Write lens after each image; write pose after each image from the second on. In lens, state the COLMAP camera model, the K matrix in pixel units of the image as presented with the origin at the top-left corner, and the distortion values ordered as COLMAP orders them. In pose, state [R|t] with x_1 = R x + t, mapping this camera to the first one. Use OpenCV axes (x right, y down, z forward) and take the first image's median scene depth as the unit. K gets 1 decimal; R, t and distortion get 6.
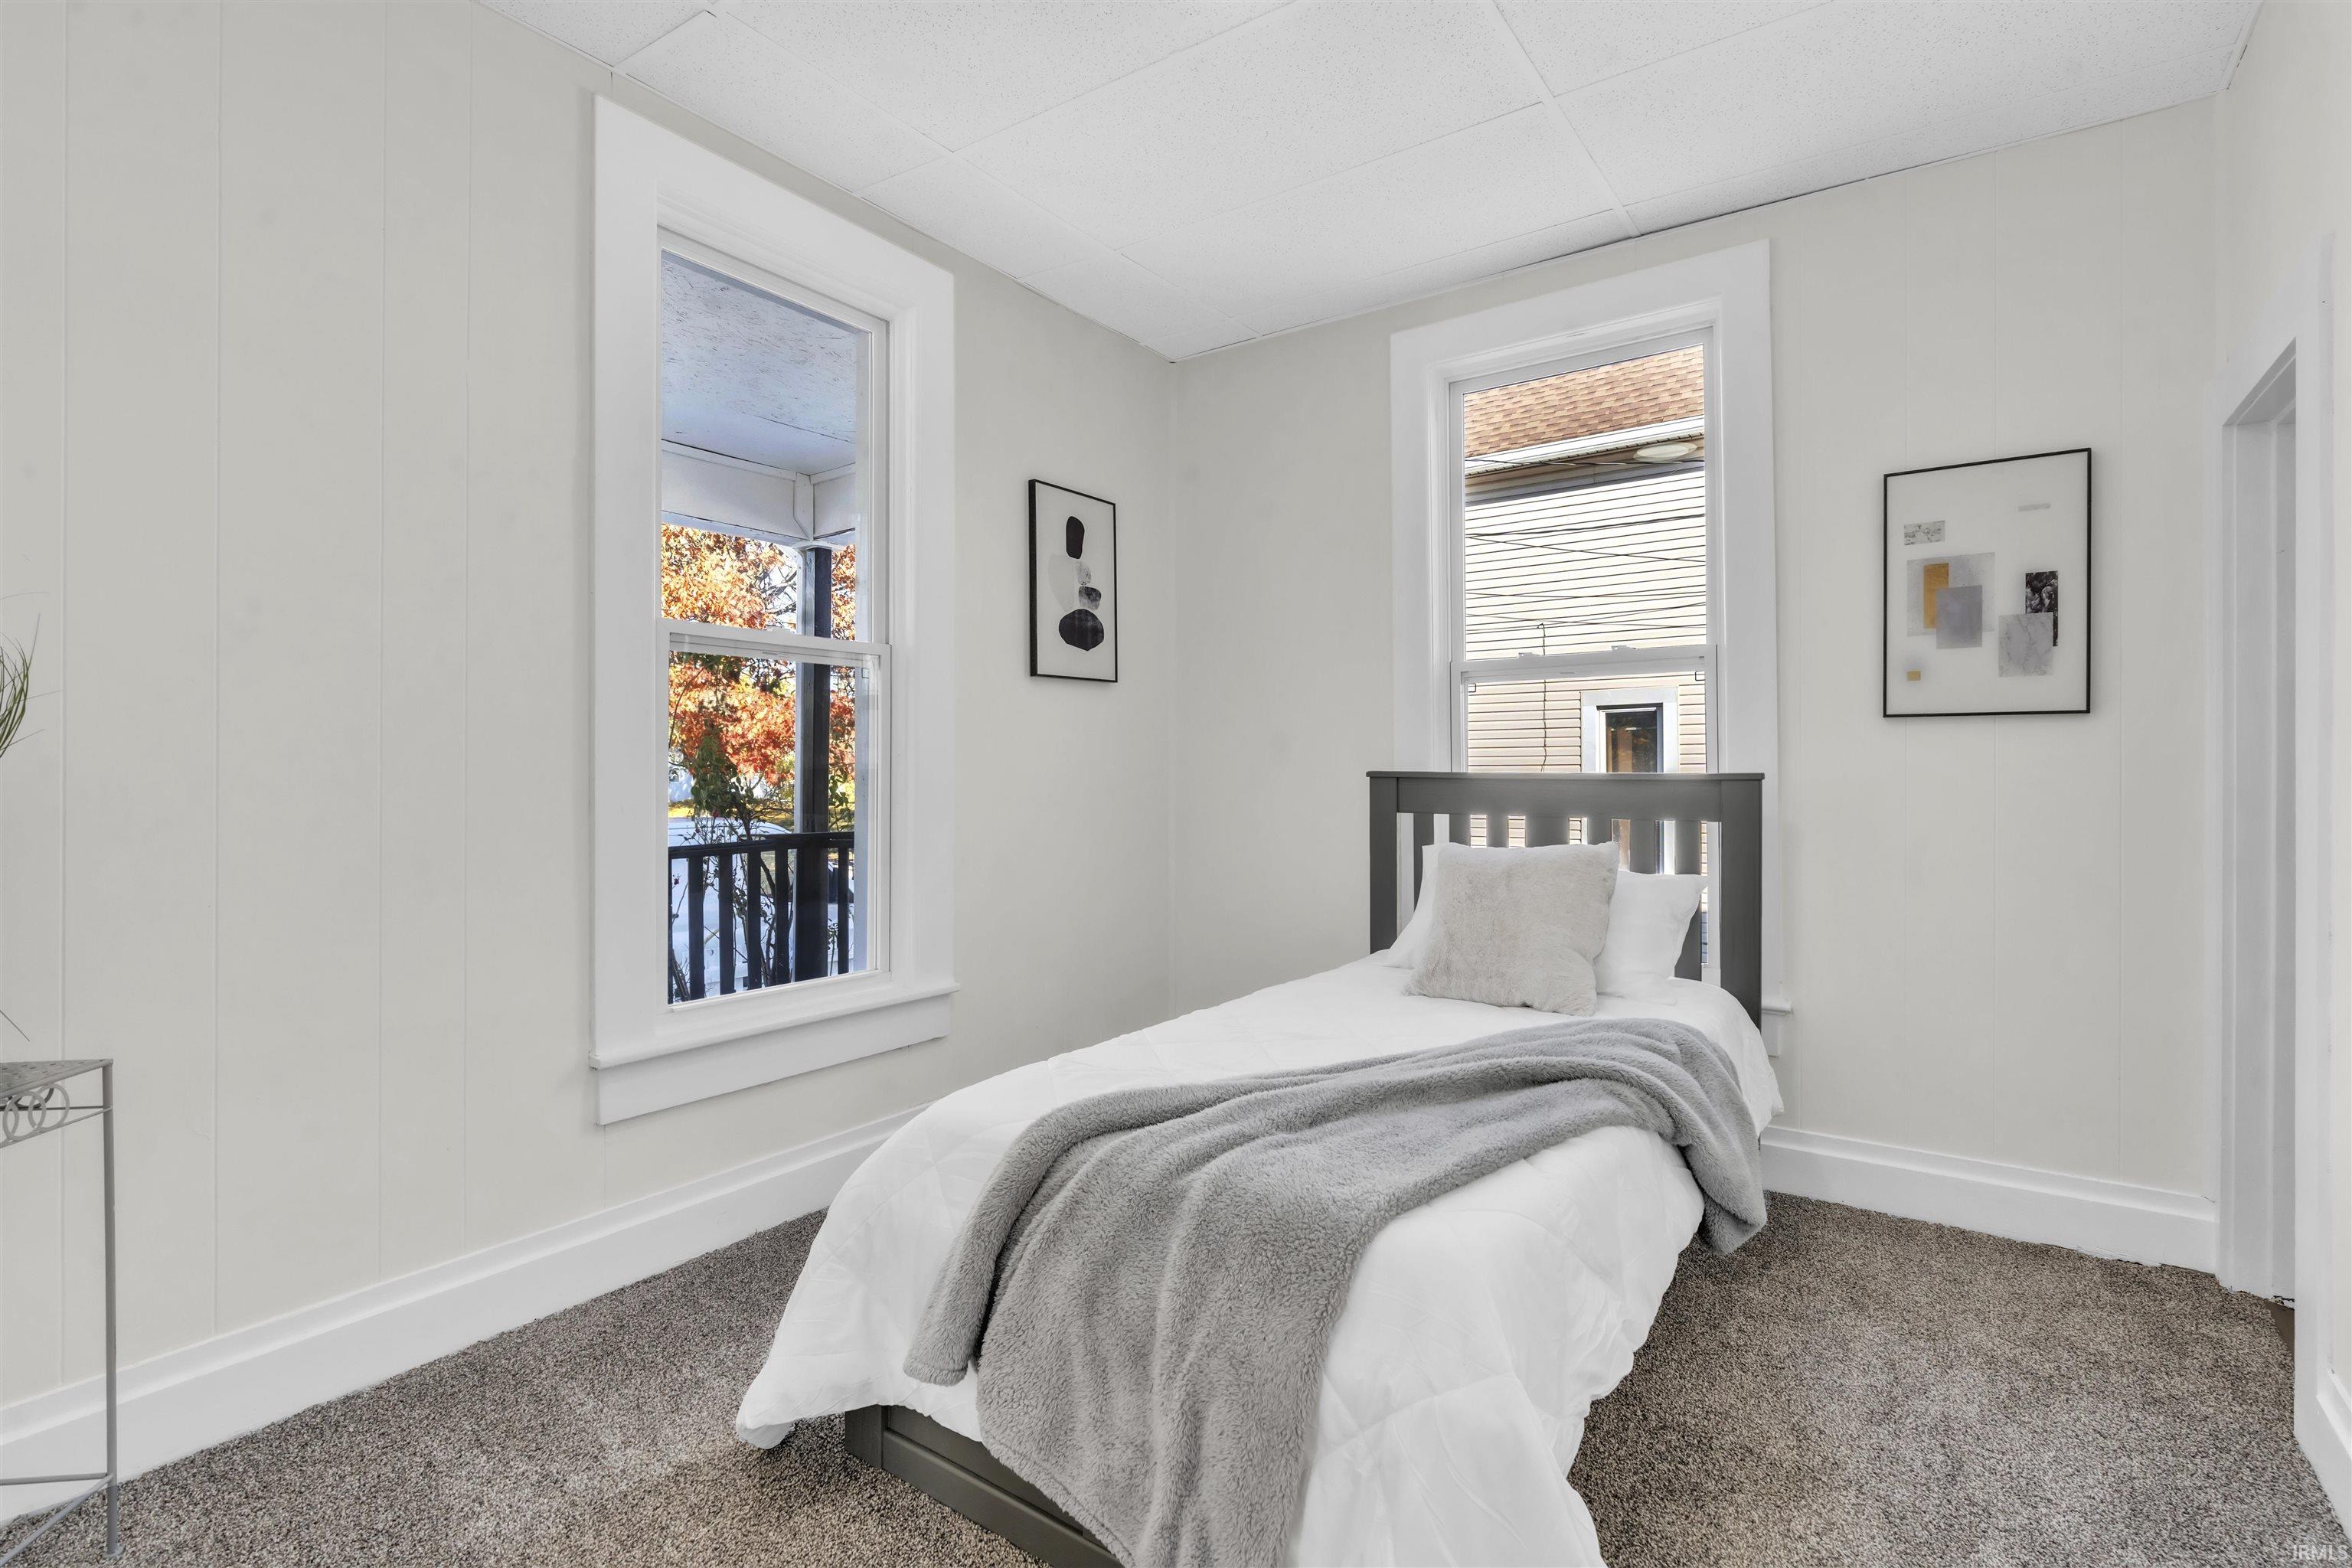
lens RADIAL K [[1058.6, 0, 1175.3], [0, 1058.6, 779.5], [0, 0, 1]] dist [-0.015003, 0.003049]
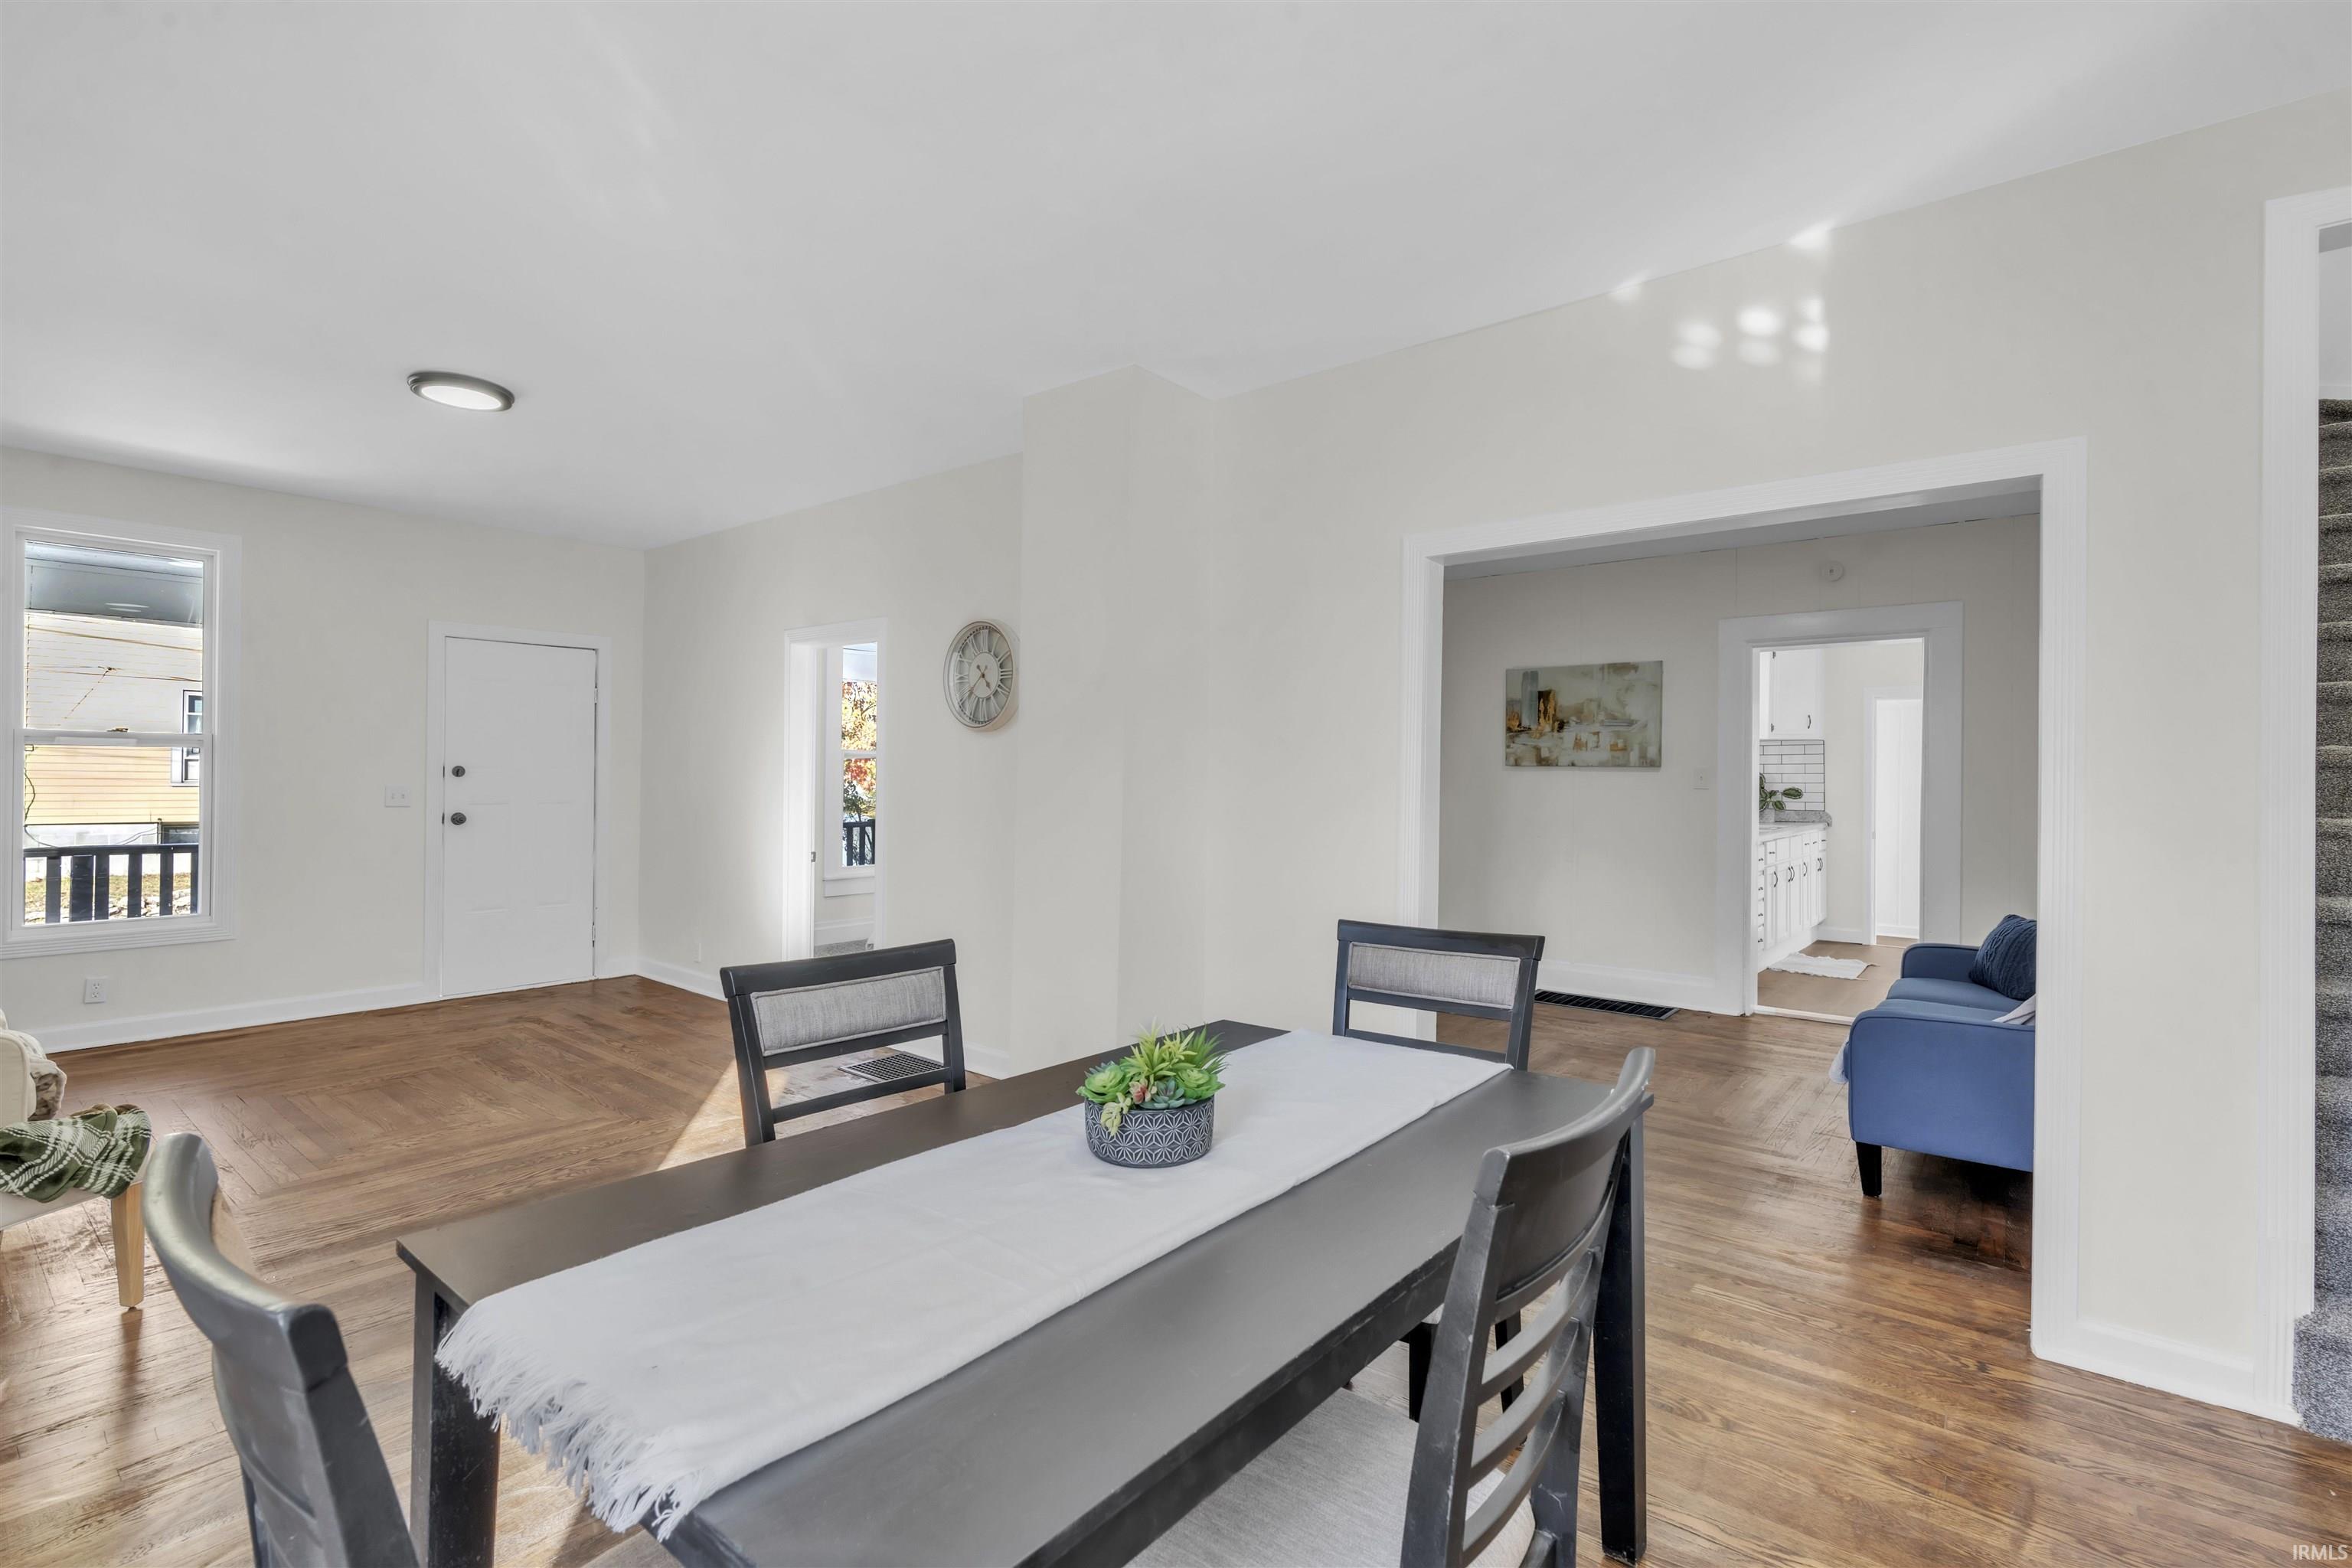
lens RADIAL K [[1058.6, 0, 1188.3], [0, 1058.6, 770.5], [0, 0, 1]] dist [-0.015003, 0.003049]
pose [[0.997270, 0.012231, -0.072816, 0.576208], [-0.012730, 0.999899, -0.006386, -0.060291], [0.072731, 0.007295, 0.997325, -1.510341]]
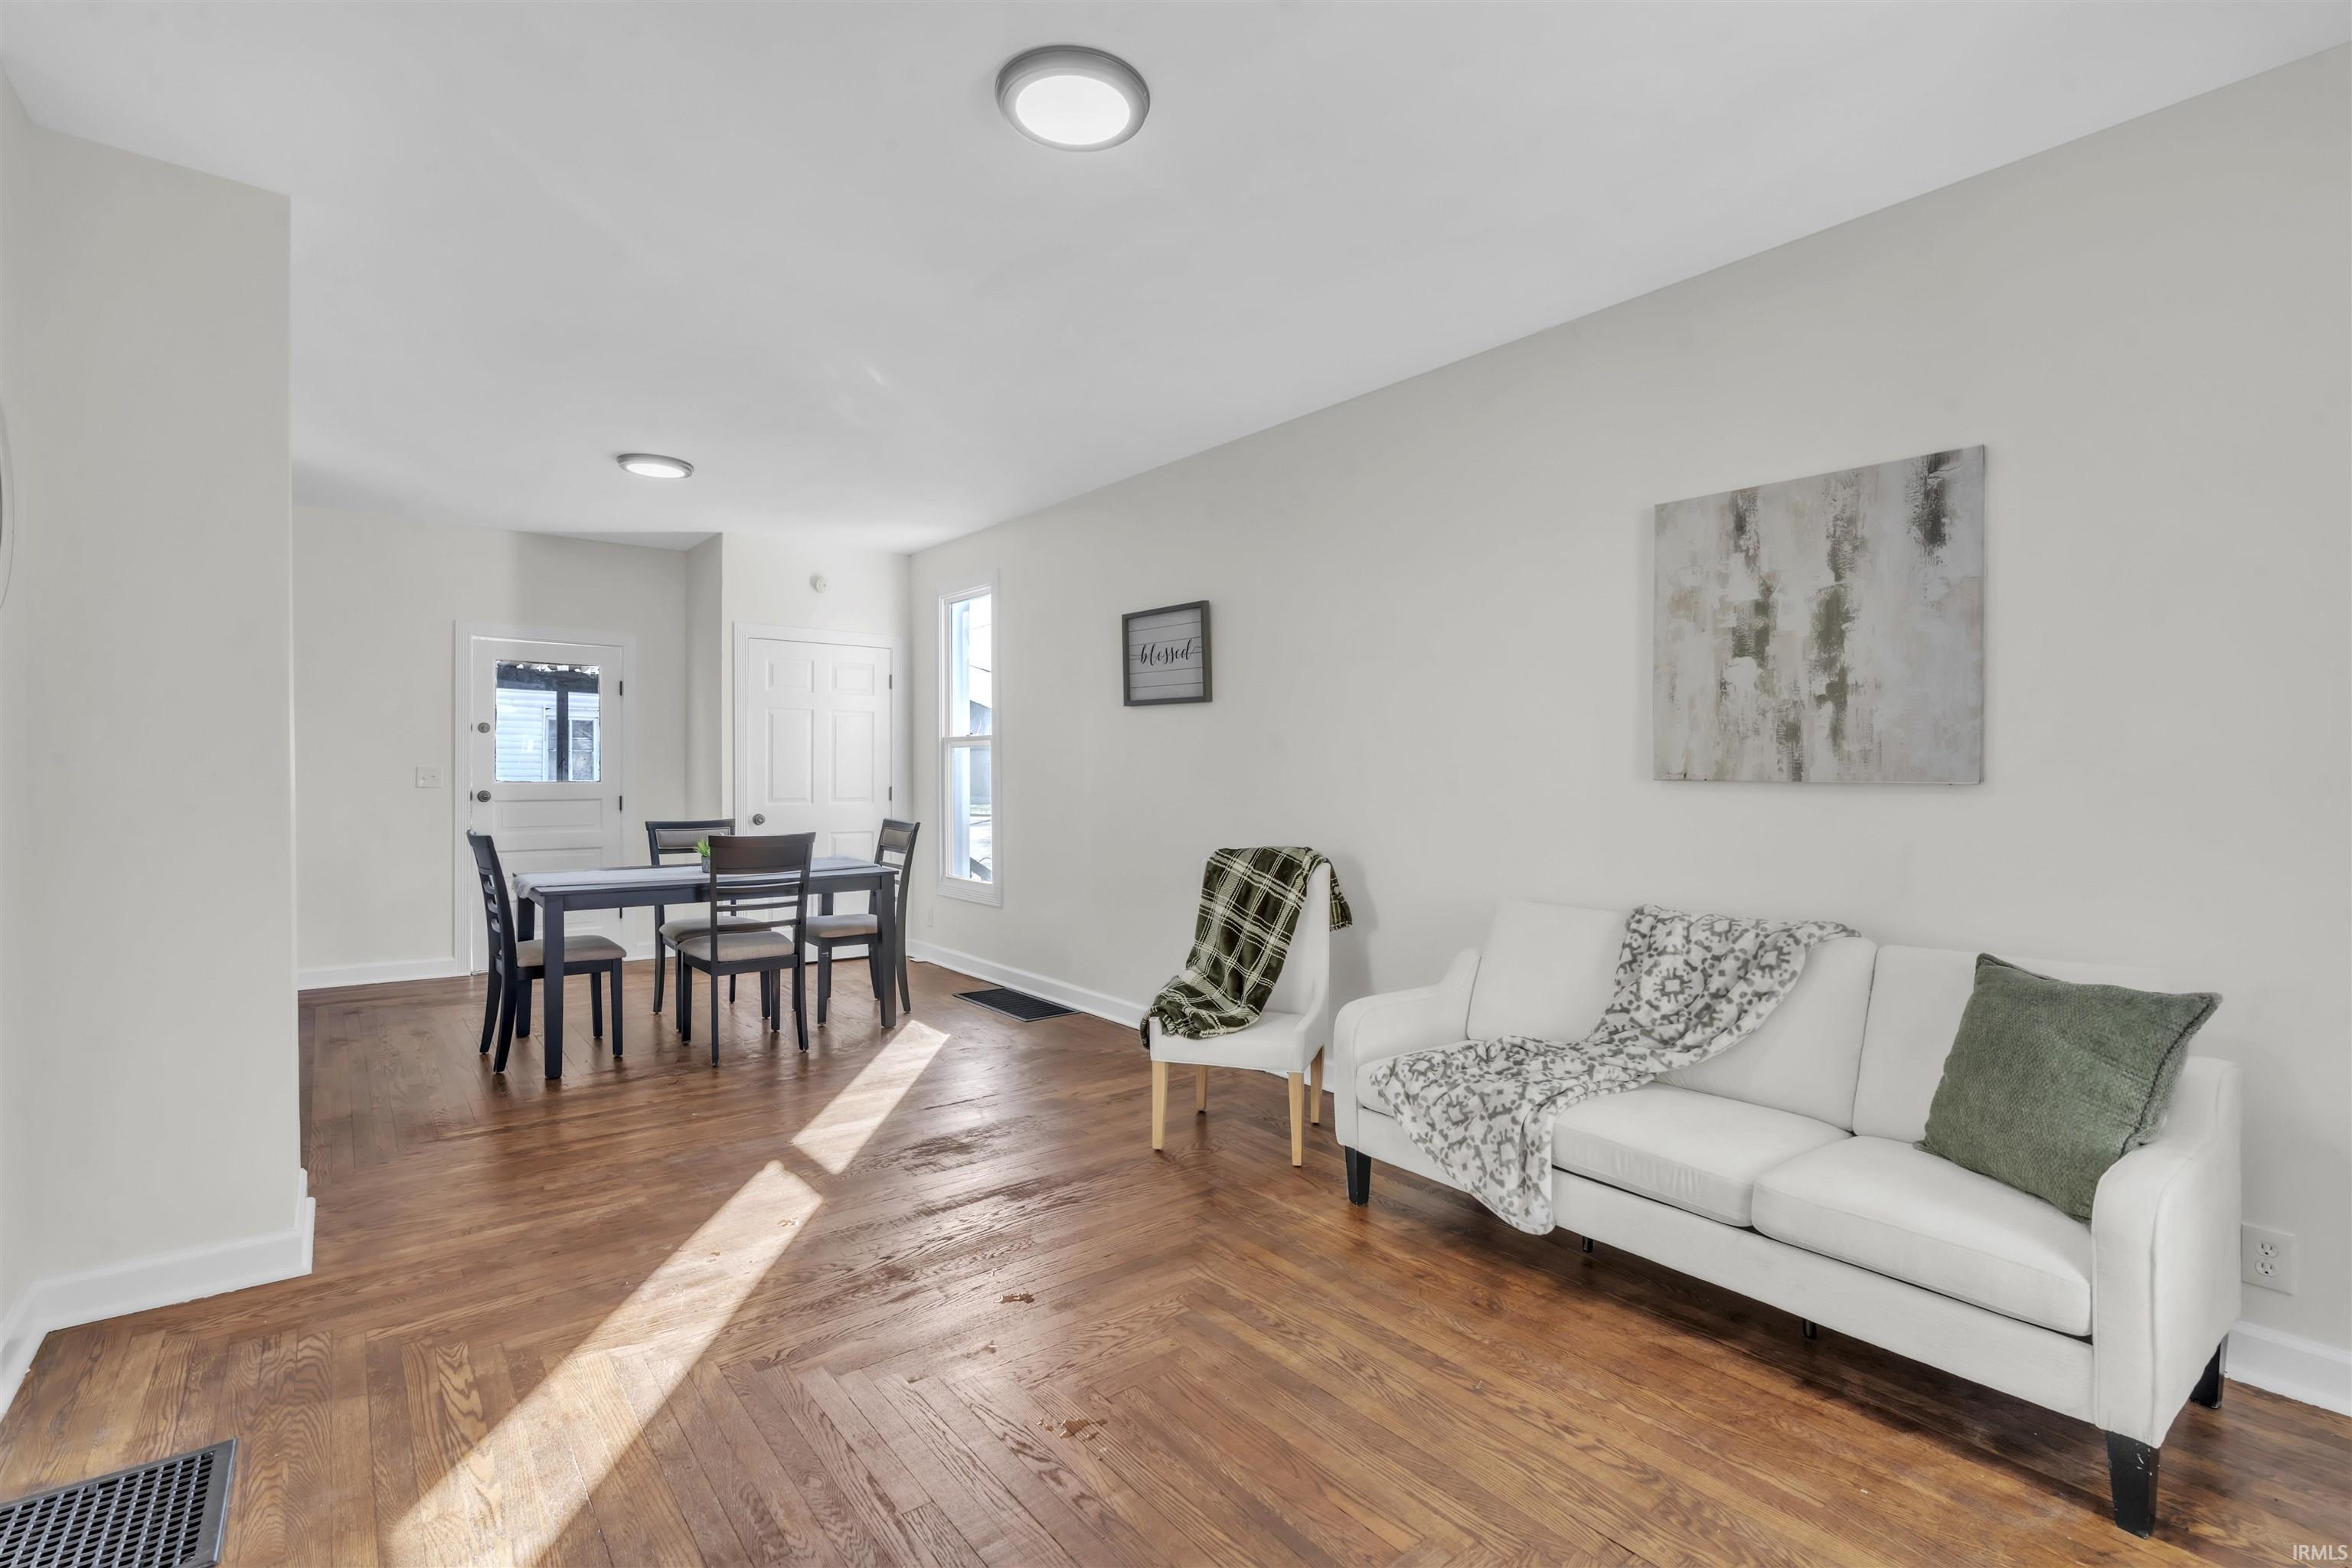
lens RADIAL K [[1058.6, 0, 1173.3], [0, 1058.6, 778.9], [0, 0, 1]] dist [-0.015003, 0.003049]
pose [[-0.957026, -0.004466, 0.289967, -0.490574], [-0.004022, 0.999990, 0.002127, -0.040977], [-0.289973, 0.000870, -0.957034, 0.096838]]
